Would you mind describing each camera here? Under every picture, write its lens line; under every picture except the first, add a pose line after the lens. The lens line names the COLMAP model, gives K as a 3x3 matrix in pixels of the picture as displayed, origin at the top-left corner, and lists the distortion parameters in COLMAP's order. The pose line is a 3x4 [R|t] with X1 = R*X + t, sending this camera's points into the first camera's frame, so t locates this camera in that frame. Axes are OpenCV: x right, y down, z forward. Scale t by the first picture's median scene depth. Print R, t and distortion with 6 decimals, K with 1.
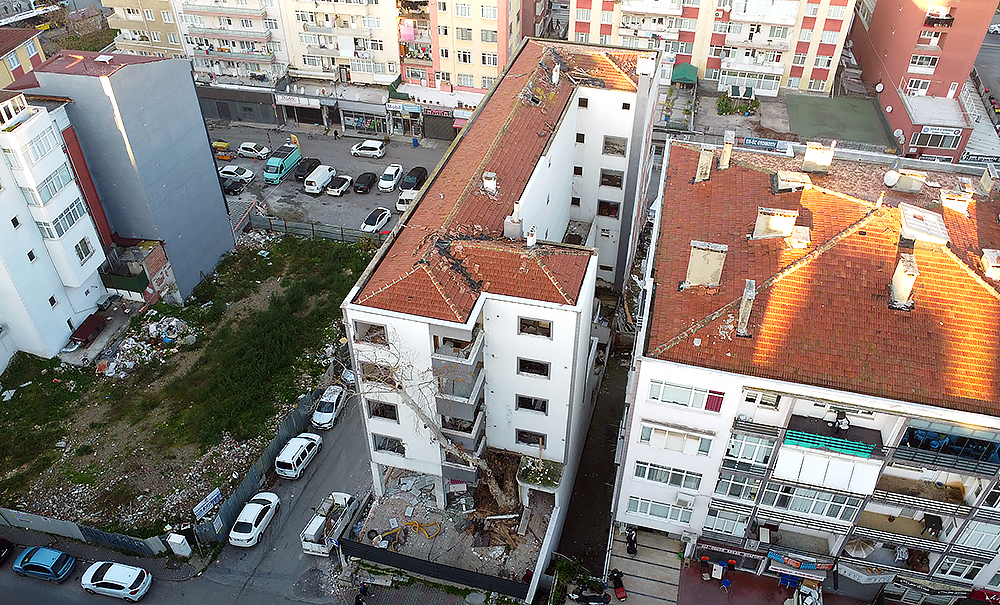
lens RADIAL K [[779.8, 0, 498.8], [0, 779.8, 301.7], [0, 0, 1]] dist [-0.039488, -0.005345]
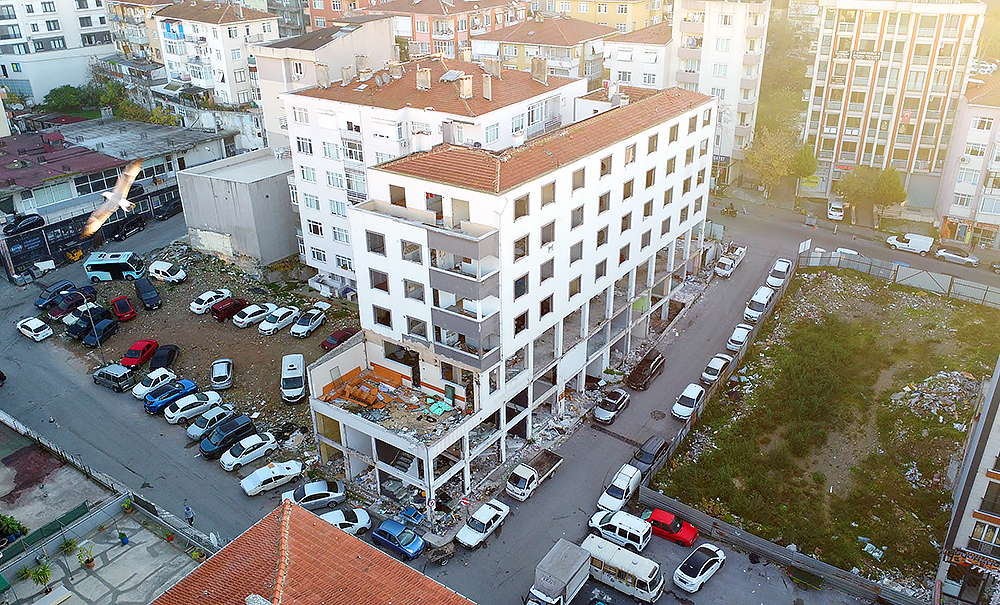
lens RADIAL K [[779.8, 0, 499.4], [0, 779.8, 304.2], [0, 0, 1]] dist [-0.039488, -0.005345]
pose [[-0.937893, -0.143723, 0.315755, -0.153440], [0.234938, 0.406565, 0.882898, -0.674054], [-0.255268, 0.902246, -0.347549, 0.947726]]
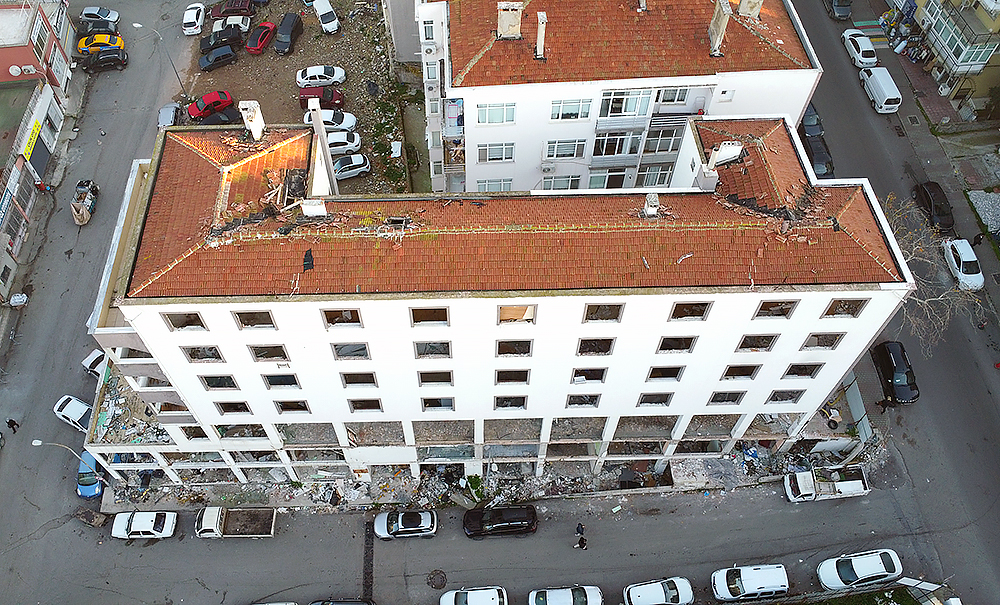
lens RADIAL K [[779.8, 0, 477.3], [0, 779.8, 292.9], [0, 0, 1]] dist [-0.039488, -0.005345]
pose [[-0.302249, -0.777160, 0.551968, -0.225967], [0.618860, 0.280441, 0.733734, -0.400426], [-0.725023, 0.563361, 0.396190, 0.422877]]
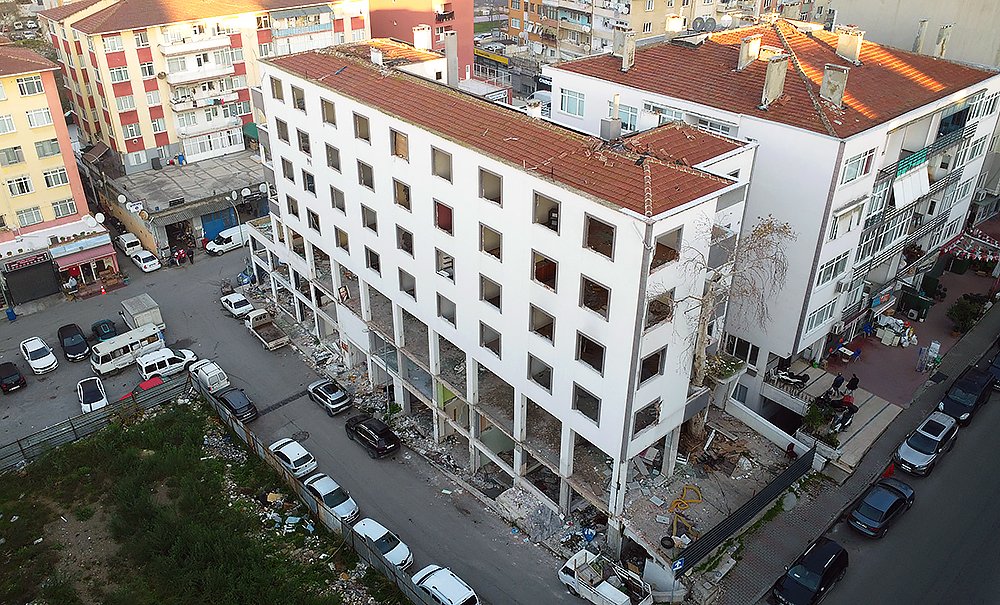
lens RADIAL K [[779.8, 0, 494.2], [0, 779.8, 306.4], [0, 0, 1]] dist [-0.039488, -0.005345]
pose [[0.567022, -0.409735, 0.714565, -0.365243], [0.530701, 0.845177, 0.063506, -0.022610], [-0.629954, 0.343212, 0.696680, 0.242586]]
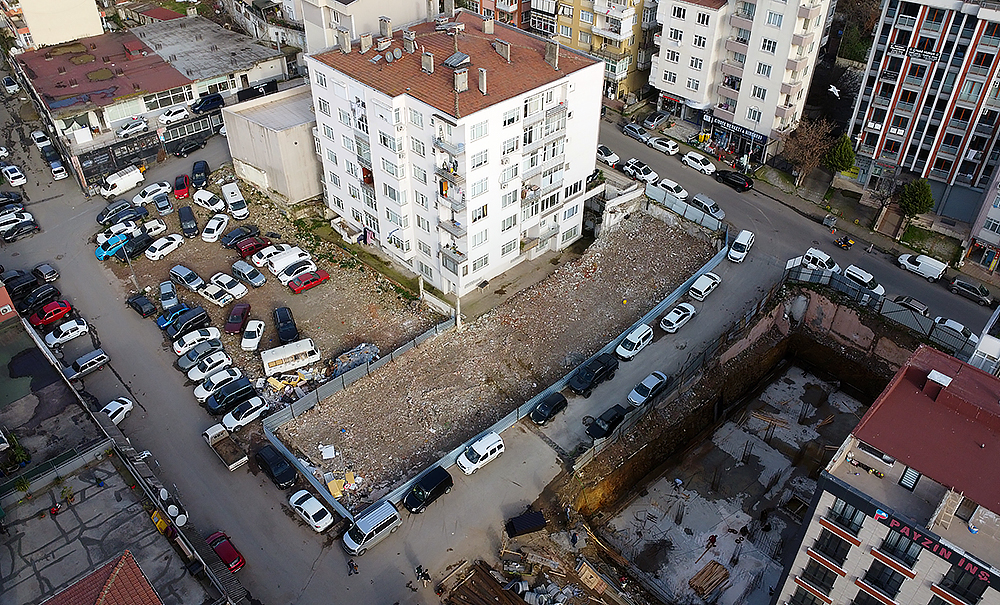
lens RADIAL K [[779.8, 0, 499.7], [0, 779.8, 301.7], [0, 0, 1]] dist [-0.039488, -0.005345]
pose [[-0.845033, -0.334151, 0.417448, -0.286568], [0.340600, 0.265454, 0.901957, -0.730939], [-0.412203, 0.904366, -0.110505, 0.772446]]
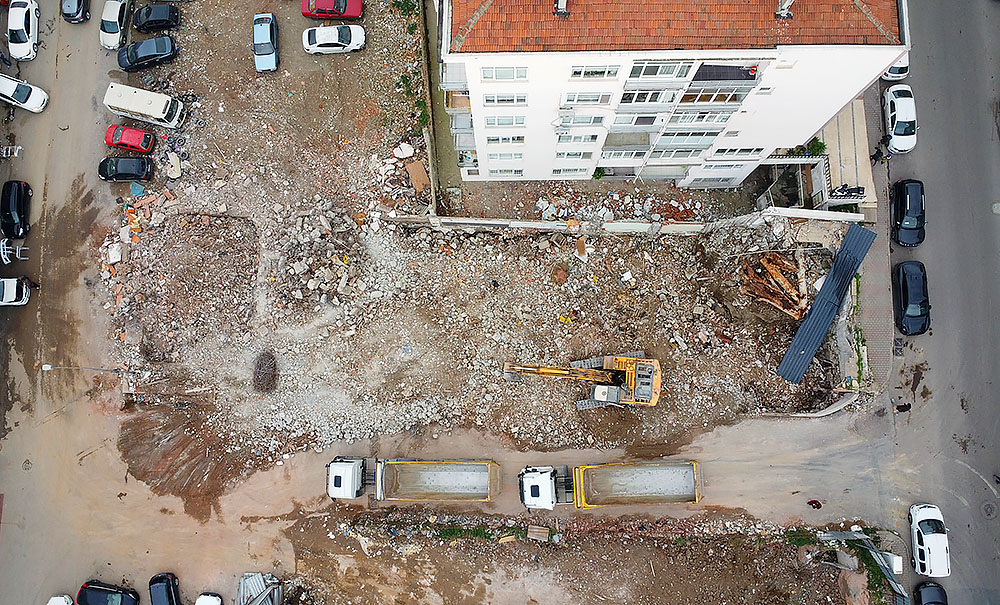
lens RADIAL K [[779.8, 0, 504.0], [0, 779.8, 301.0], [0, 0, 1]] dist [-0.039488, -0.005345]
pose [[-0.245514, -0.958715, 0.143484, -0.052297], [0.632764, -0.046360, 0.772956, -0.387784], [-0.734393, 0.280563, 0.618022, 0.329885]]
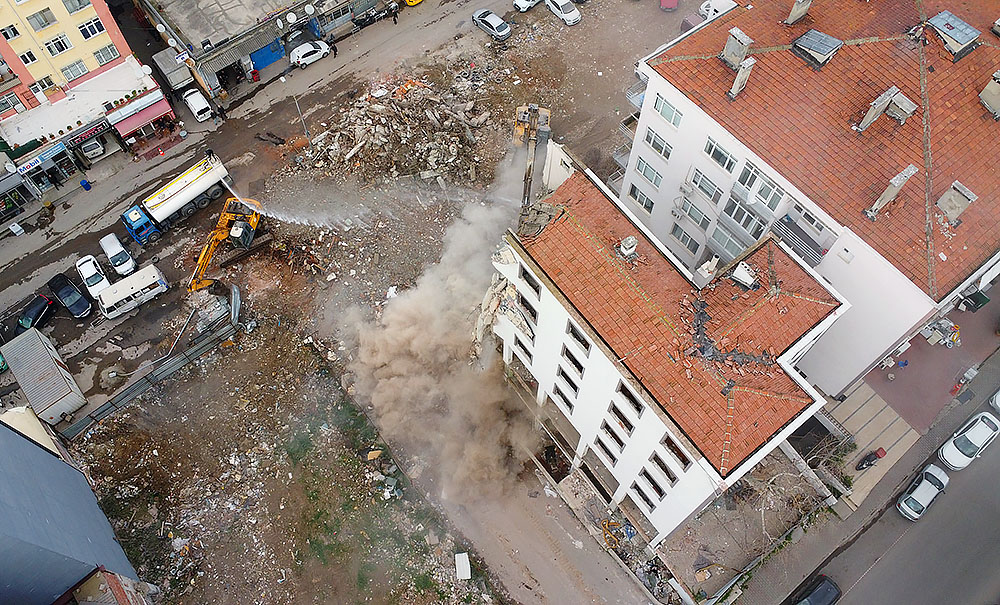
lens RADIAL K [[779.8, 0, 481.5], [0, 779.8, 299.0], [0, 0, 1]] dist [-0.039488, -0.005345]
pose [[0.615920, -0.700979, 0.359543, -0.220574], [0.518911, 0.704373, 0.484345, -0.295402], [-0.592768, -0.111747, 0.797583, 0.201807]]
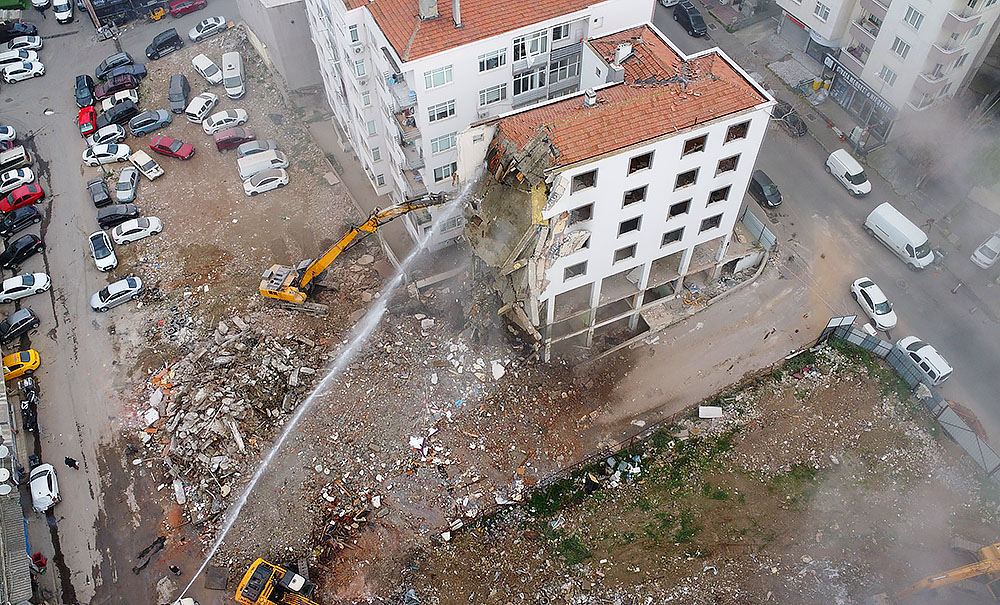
lens RADIAL K [[779.8, 0, 501.4], [0, 779.8, 298.6], [0, 0, 1]] dist [-0.039488, -0.005345]
pose [[-0.643541, -0.602334, 0.472280, -0.296294], [0.503904, 0.131043, 0.853761, -0.536671], [-0.576139, 0.787414, 0.219187, 0.515601]]
